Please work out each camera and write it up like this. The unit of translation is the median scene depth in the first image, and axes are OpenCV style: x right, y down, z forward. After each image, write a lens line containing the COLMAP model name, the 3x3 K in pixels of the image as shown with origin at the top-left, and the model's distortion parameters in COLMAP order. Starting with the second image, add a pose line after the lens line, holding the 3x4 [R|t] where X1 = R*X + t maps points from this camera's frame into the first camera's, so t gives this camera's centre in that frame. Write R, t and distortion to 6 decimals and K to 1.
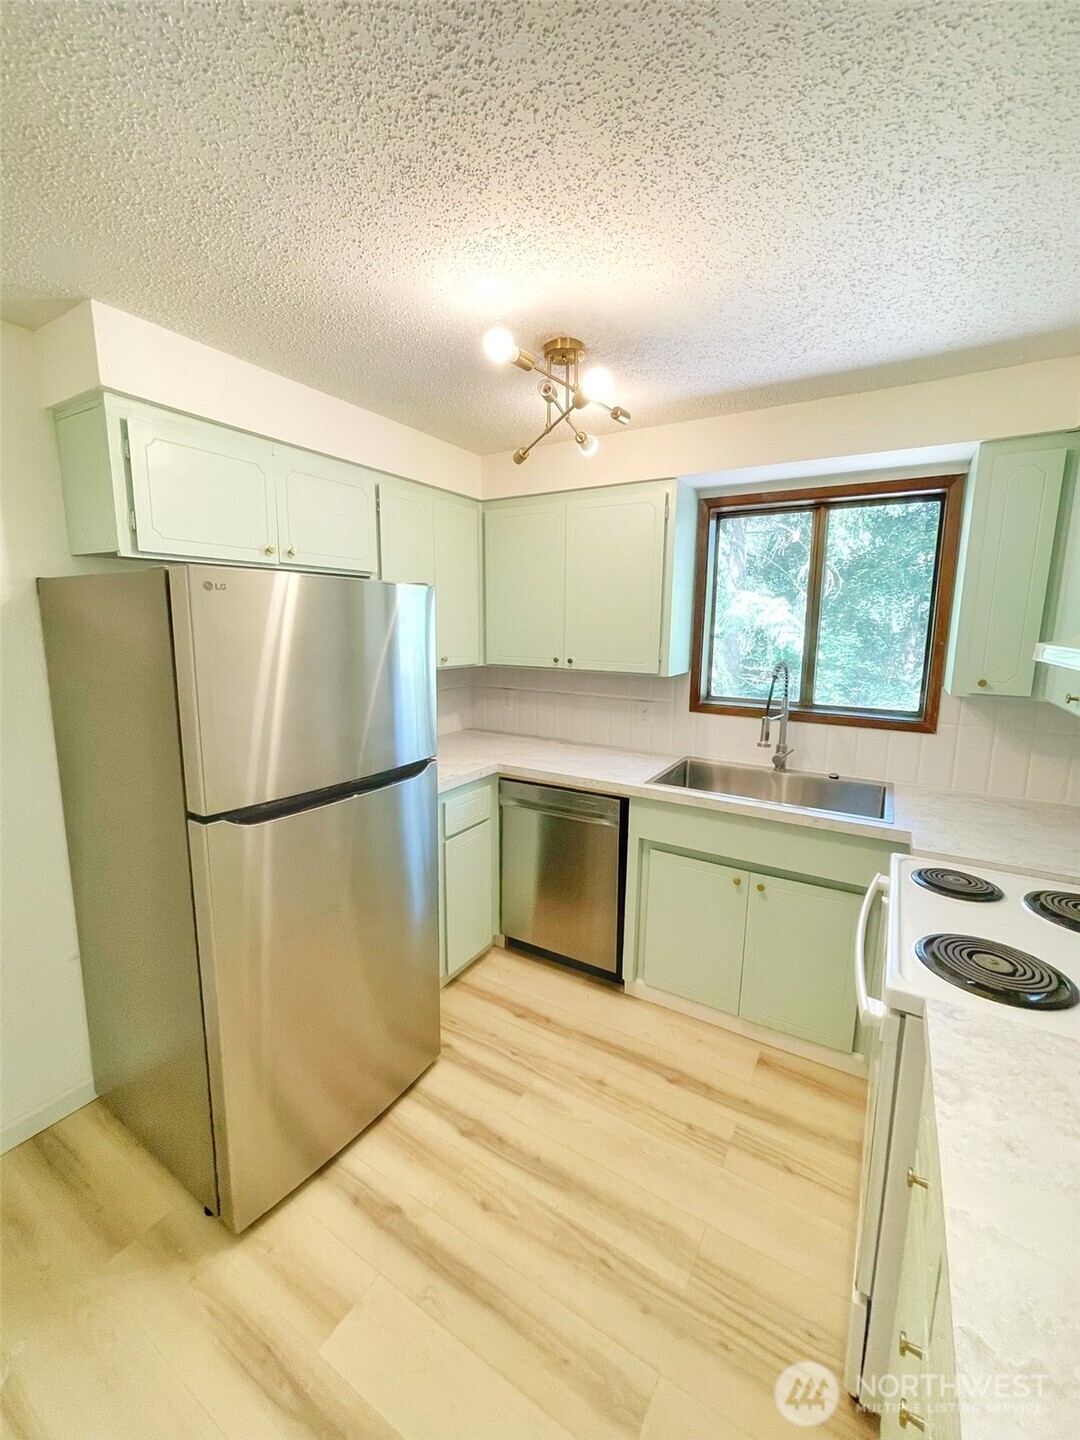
lens RADIAL K [[578.4, 0, 539.8], [0, 578.4, 712.0], [0, 0, 1]] dist [-0.003454, 0.000358]
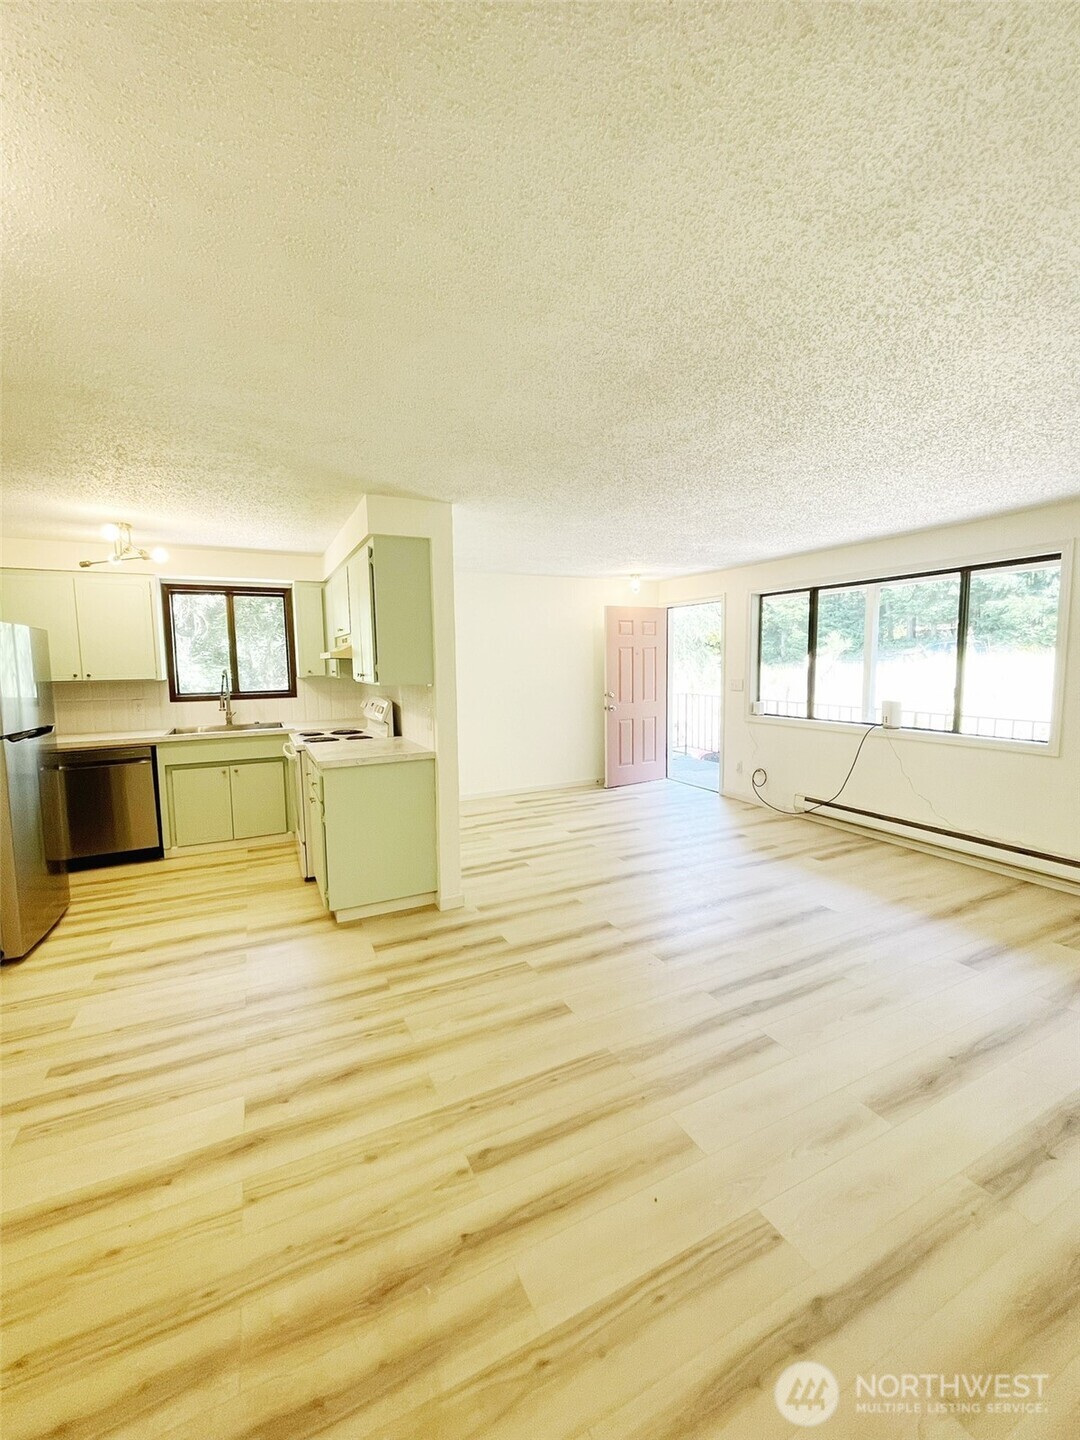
lens RADIAL K [[578.4, 0, 538.6], [0, 578.4, 713.1], [0, 0, 1]] dist [-0.003454, 0.000358]
pose [[0.532205, -0.096258, 0.841126, -0.884085], [0.150975, 0.988381, 0.017584, 0.242316], [-0.833045, 0.117630, 0.540554, -1.232996]]
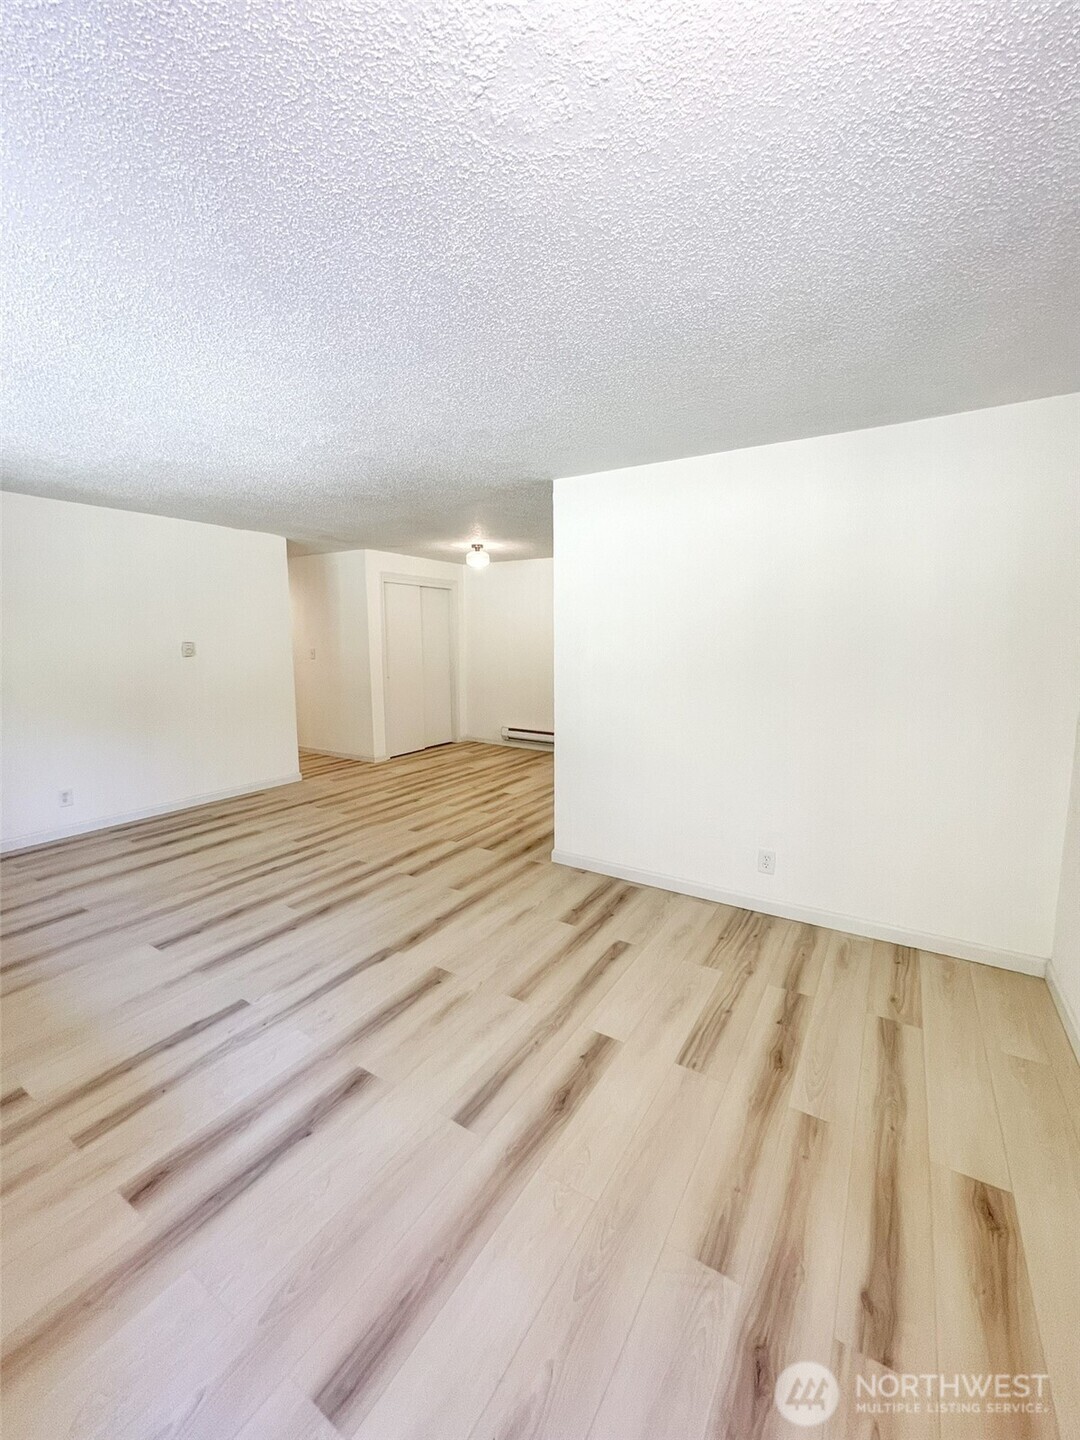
lens RADIAL K [[578.4, 0, 538.3], [0, 578.4, 708.6], [0, 0, 1]] dist [-0.003454, 0.000358]
pose [[-0.012765, 0.115595, -0.993214, 2.333786], [-0.156378, 0.980842, 0.116165, 0.113090], [0.987615, 0.156800, 0.005556, -0.120926]]
